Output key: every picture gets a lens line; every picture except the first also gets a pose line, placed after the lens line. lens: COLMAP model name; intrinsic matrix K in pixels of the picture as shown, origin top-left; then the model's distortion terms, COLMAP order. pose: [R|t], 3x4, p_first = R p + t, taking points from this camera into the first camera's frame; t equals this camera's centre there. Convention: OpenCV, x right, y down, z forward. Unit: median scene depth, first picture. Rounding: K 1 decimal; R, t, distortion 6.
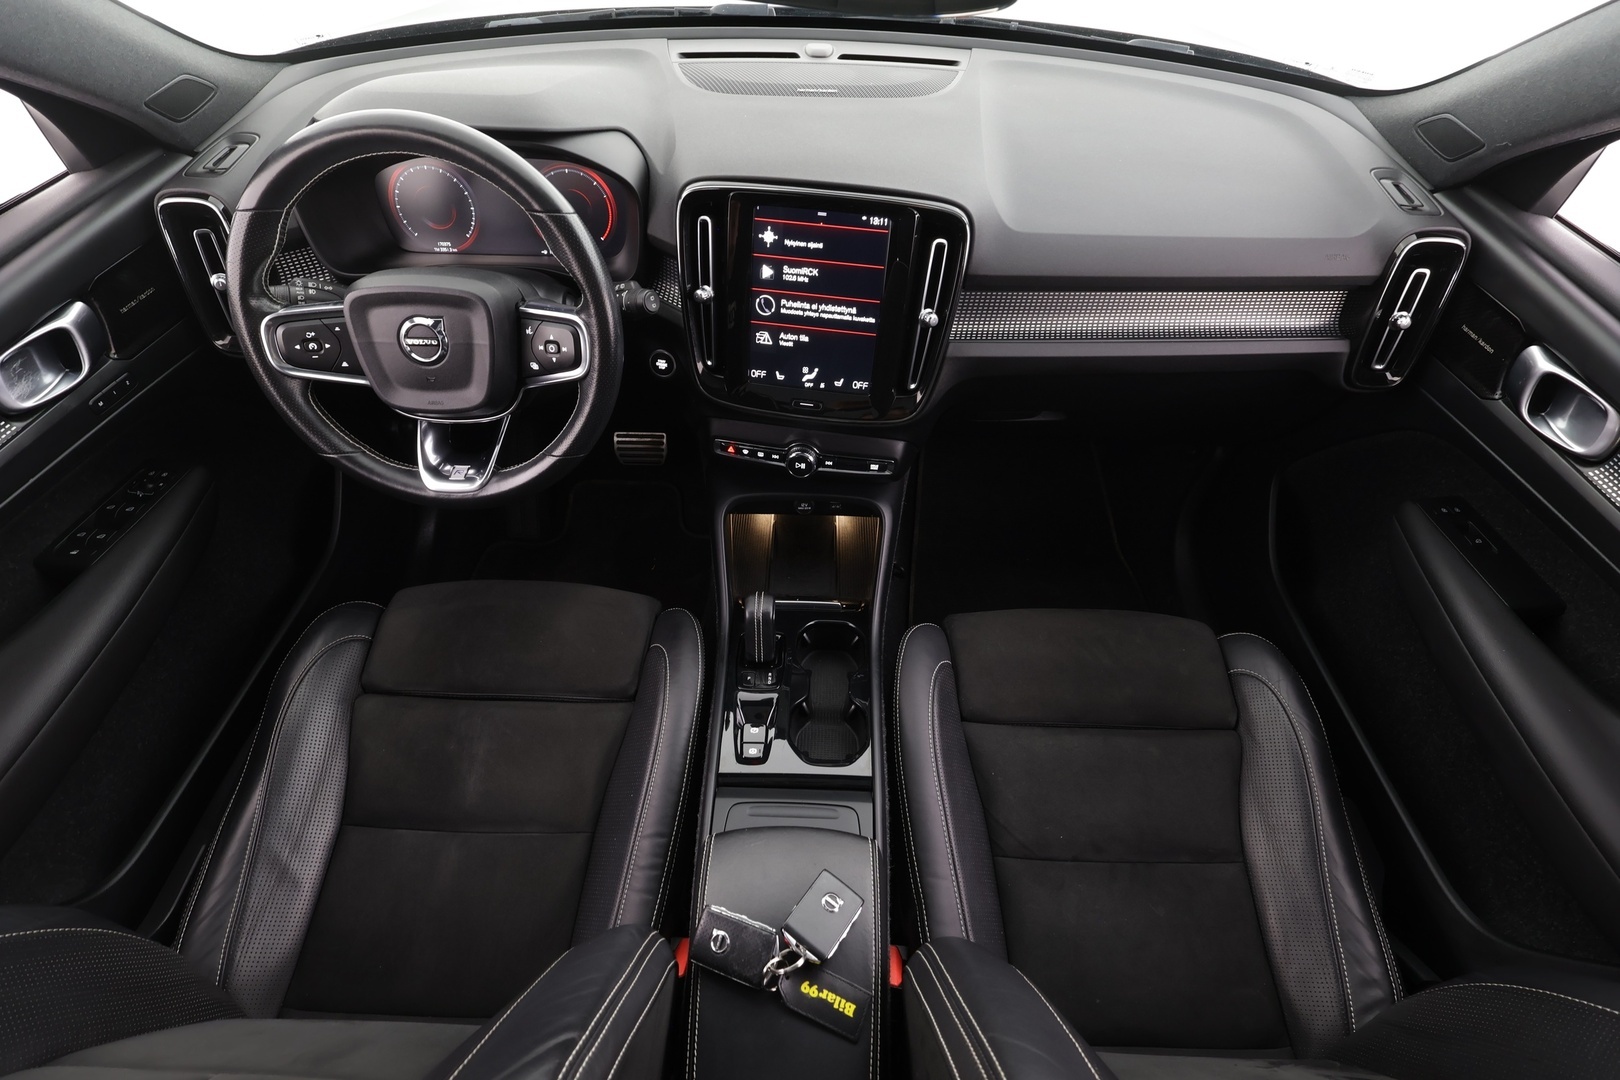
lens RADIAL K [[755.0, 0, 810.0], [0, 755.0, 540.0], [0, 0, 1]] dist [-0.002147, 0.000614]
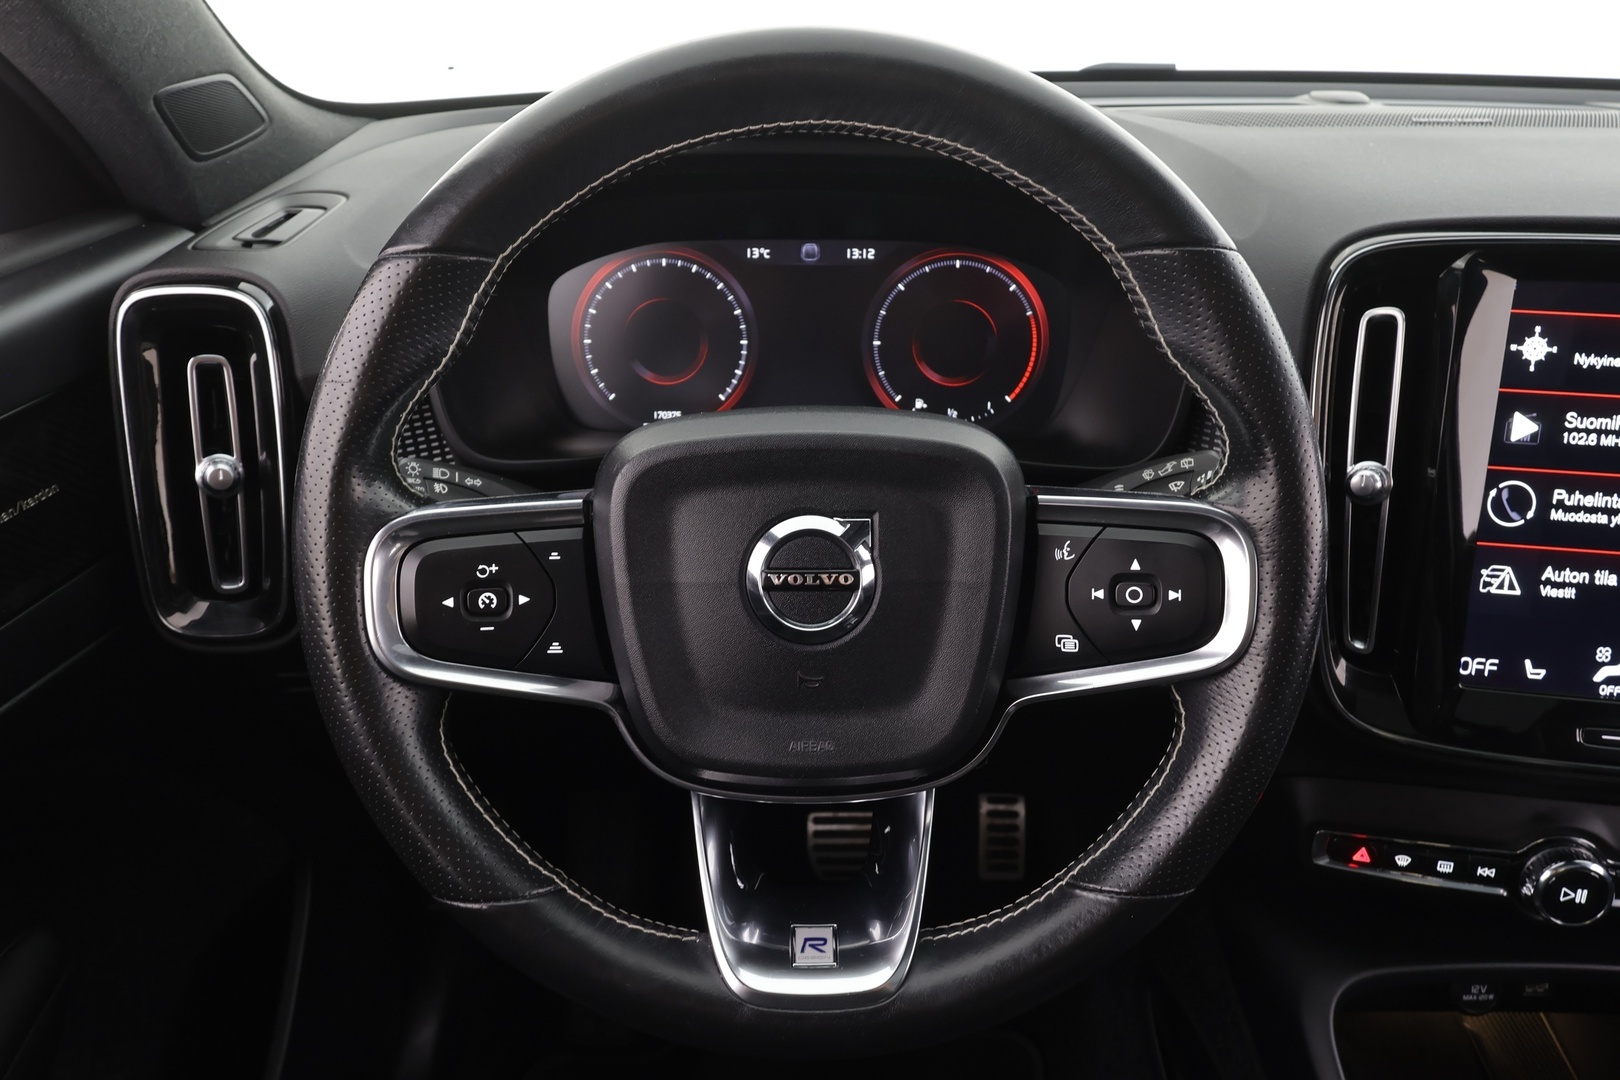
lens RADIAL K [[1107.8, 0, 810.0], [0, 1107.8, 540.0], [0, 0, 1]] dist [0.002372, 0.000796]
pose [[0.999786, -0.016610, 0.012318, -0.461651], [0.019963, 0.930616, -0.365452, -0.074931], [-0.005393, 0.365619, 0.930749, 0.438337]]
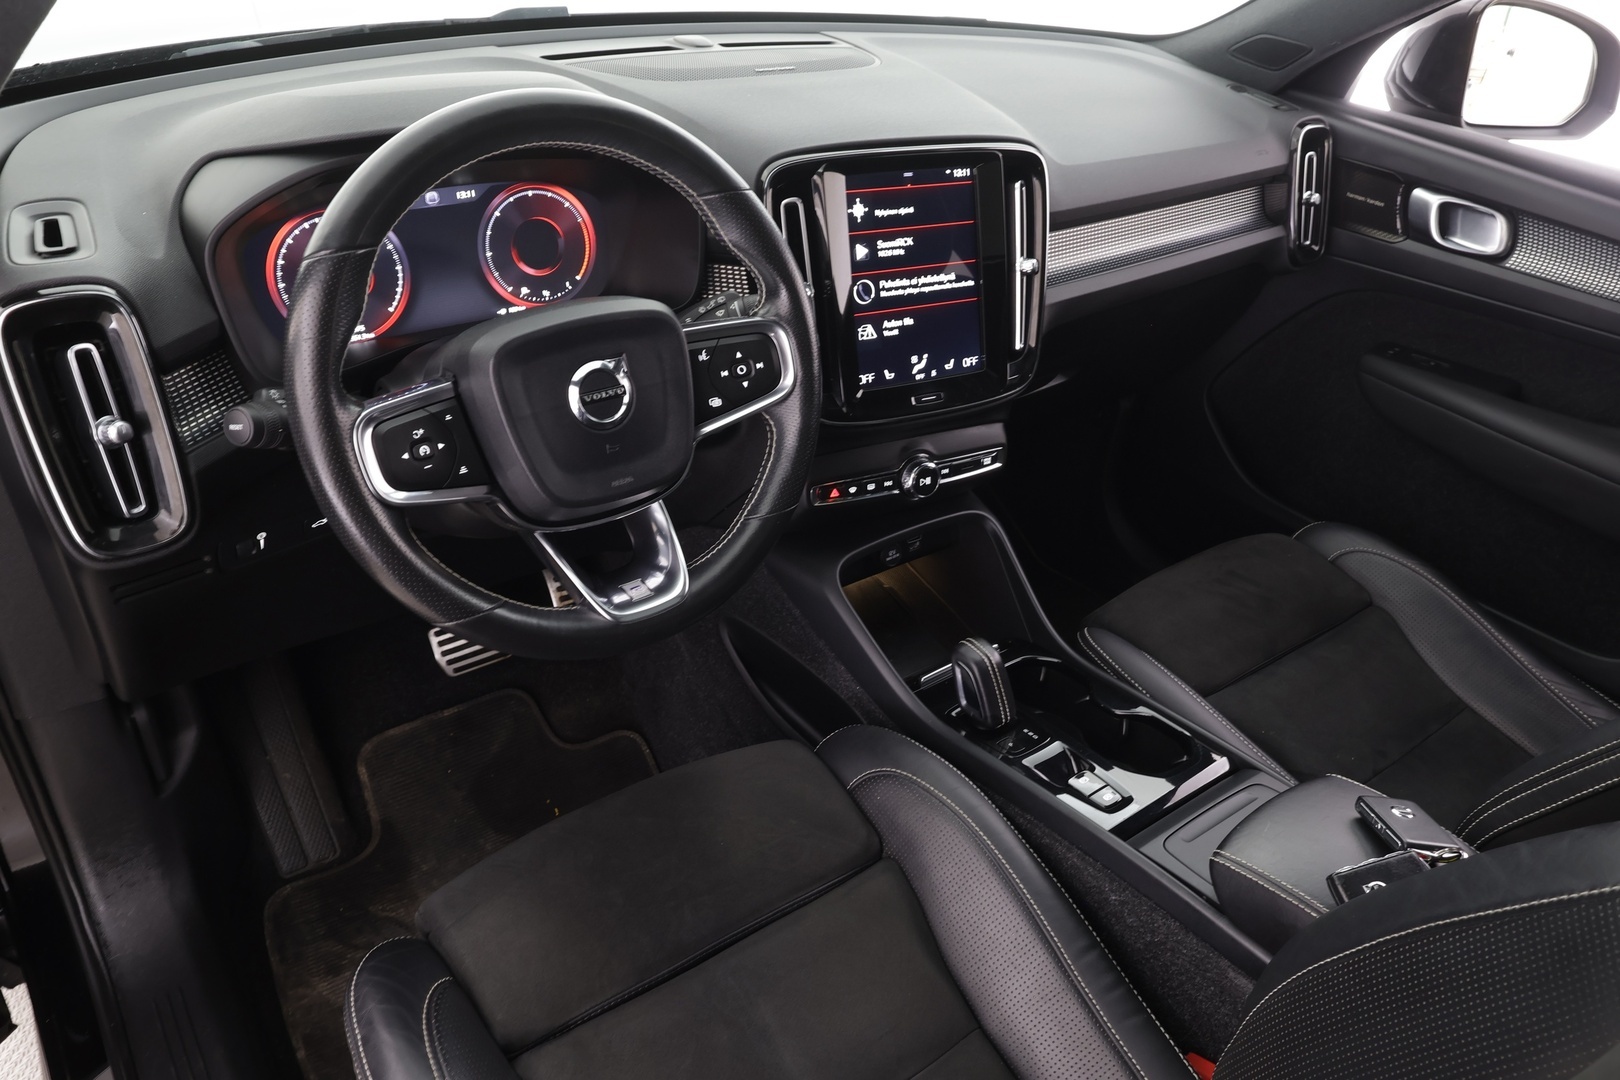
lens RADIAL K [[1138.7, 0, 810.0], [0, 1138.7, 540.0], [0, 0, 1]] dist [0.002475, 0.002292]
pose [[0.793379, -0.298050, 0.530769, -0.847675], [0.414845, 0.902833, -0.113119, 0.047189], [-0.445481, 0.309933, 0.839933, 0.073889]]
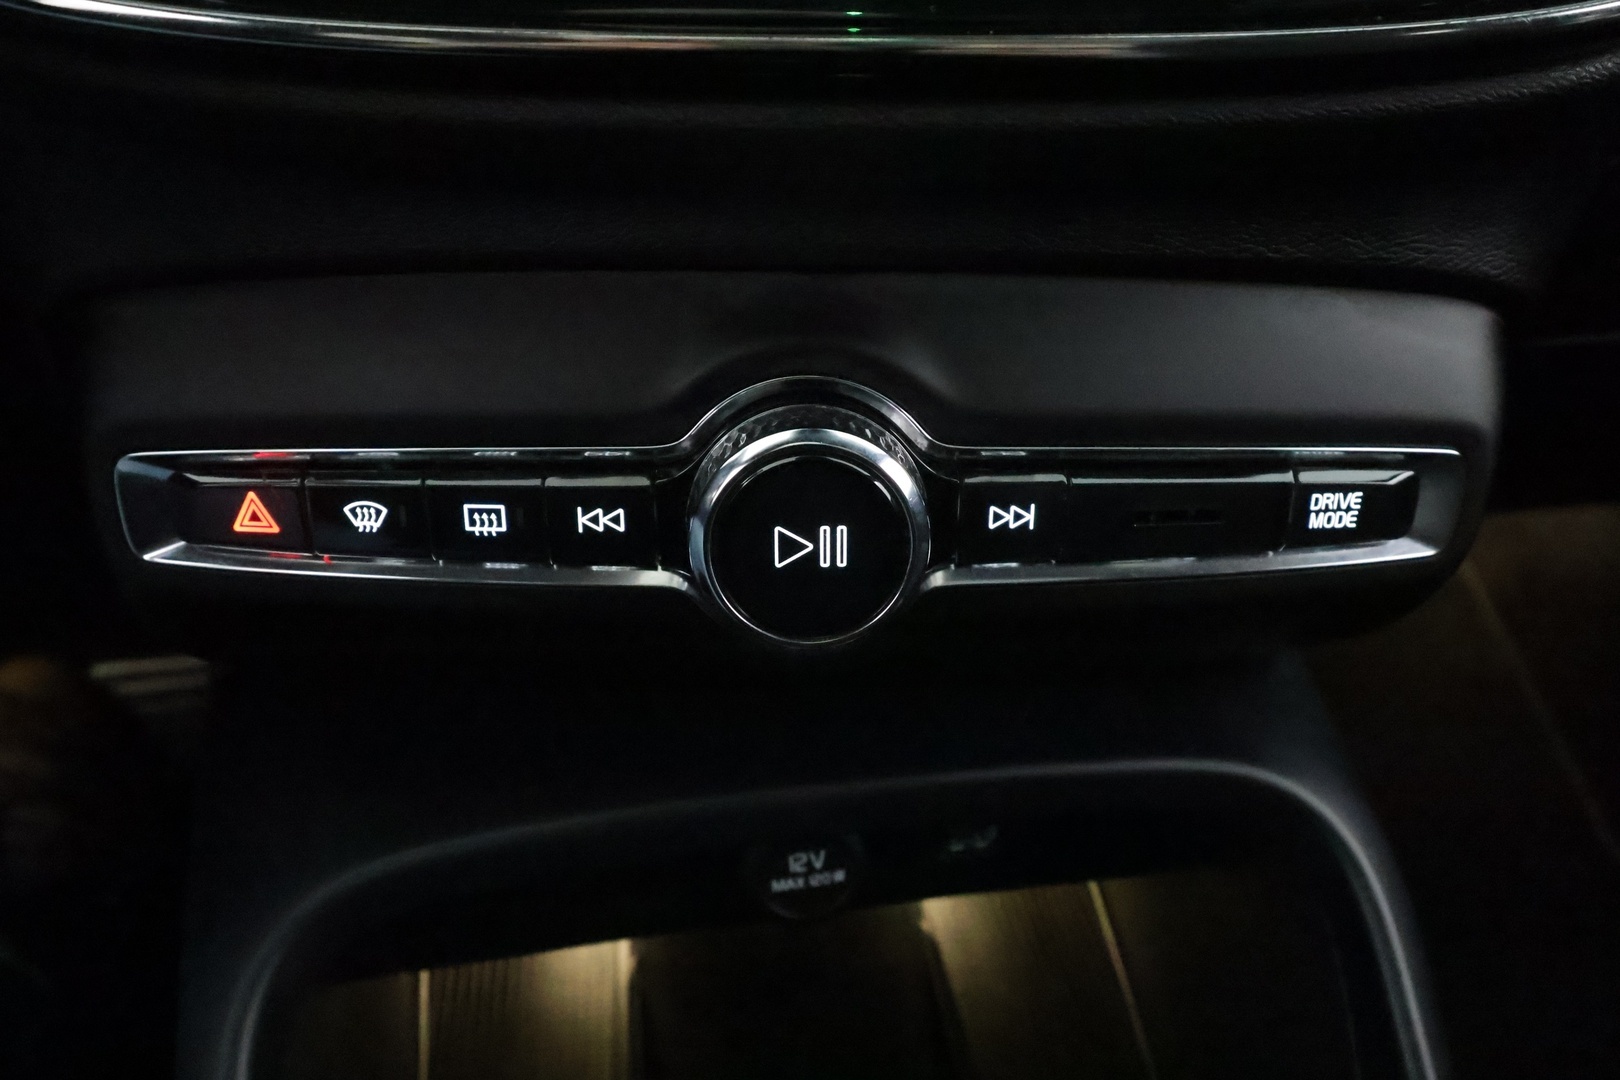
lens RADIAL K [[1107.8, 0, 810.0], [0, 1107.8, 540.0], [0, 0, 1]] dist [0.002372, 0.000796]
pose [[0.984174, -0.106019, 0.141989, -0.042730], [0.144189, 0.944901, -0.293892, -0.051445], [-0.103008, 0.309714, 0.945234, 0.919875]]
